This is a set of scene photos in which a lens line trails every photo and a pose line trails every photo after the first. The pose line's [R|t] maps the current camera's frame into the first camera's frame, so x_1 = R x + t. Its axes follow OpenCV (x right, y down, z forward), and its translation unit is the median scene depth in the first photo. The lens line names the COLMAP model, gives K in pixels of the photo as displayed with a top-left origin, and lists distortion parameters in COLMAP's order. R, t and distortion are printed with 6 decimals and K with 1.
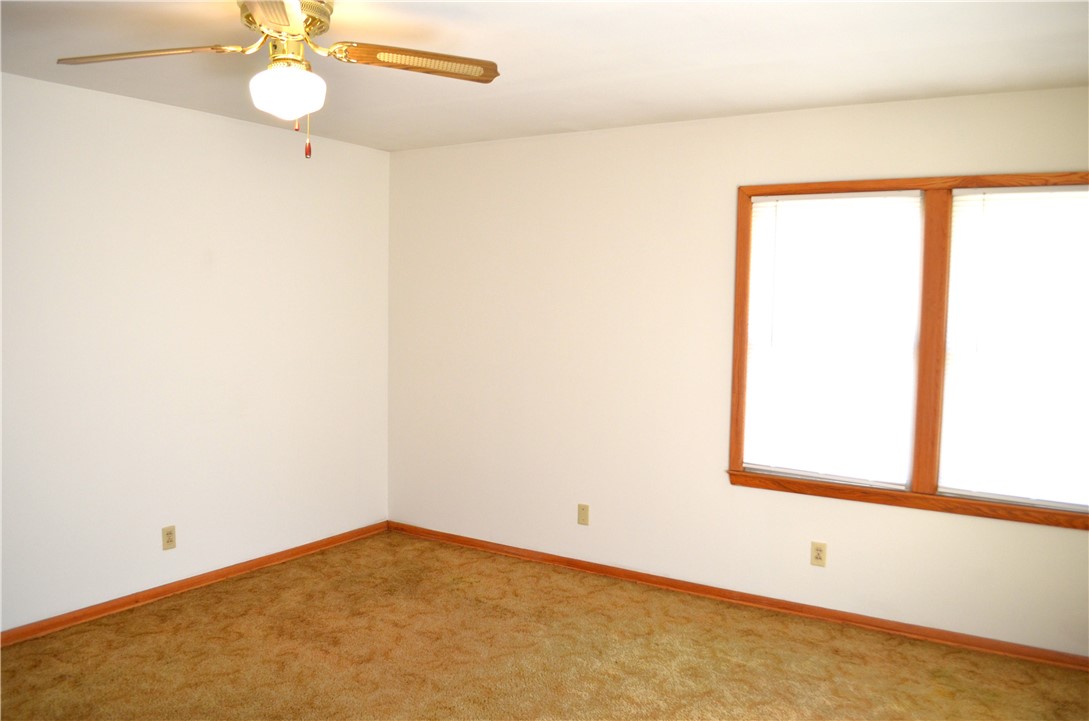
lens RADIAL K [[864.3, 0, 559.5], [0, 864.3, 362.8], [0, 0, 1]] dist [-0.078398, 0.003241]
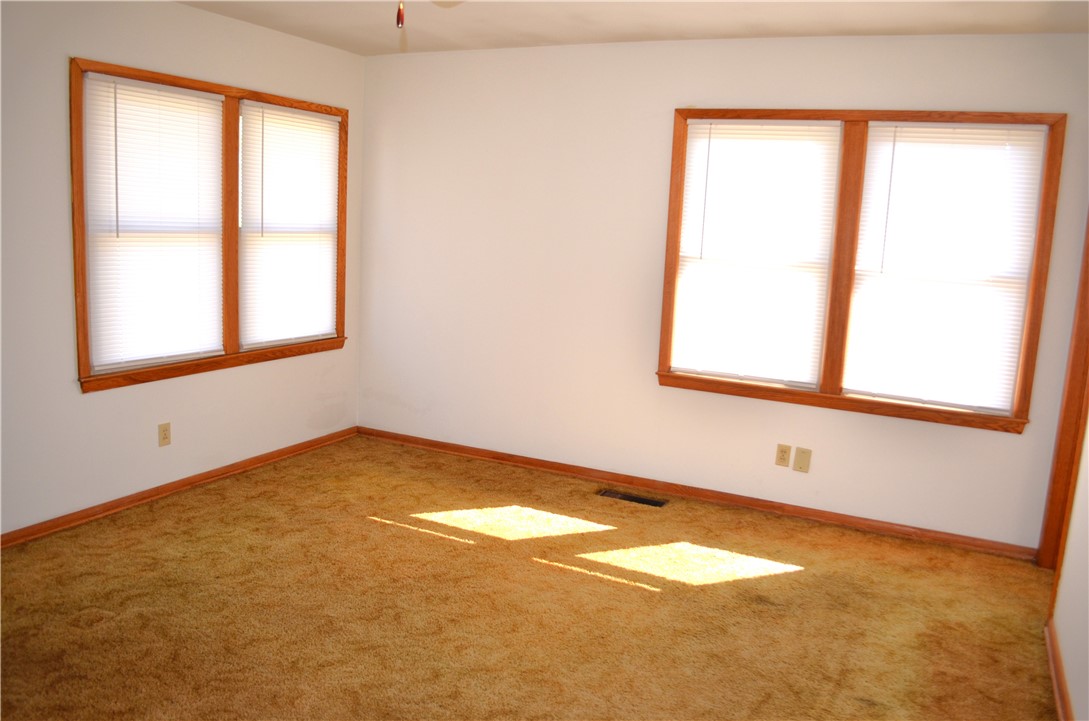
lens RADIAL K [[864.3, 0, 559.5], [0, 864.3, 362.8], [0, 0, 1]] dist [-0.078398, 0.003241]
pose [[-0.109271, -0.189011, 0.975876, -0.806604], [0.024667, 0.980937, 0.192753, -0.055933], [-0.993706, 0.045134, -0.102526, 0.663041]]
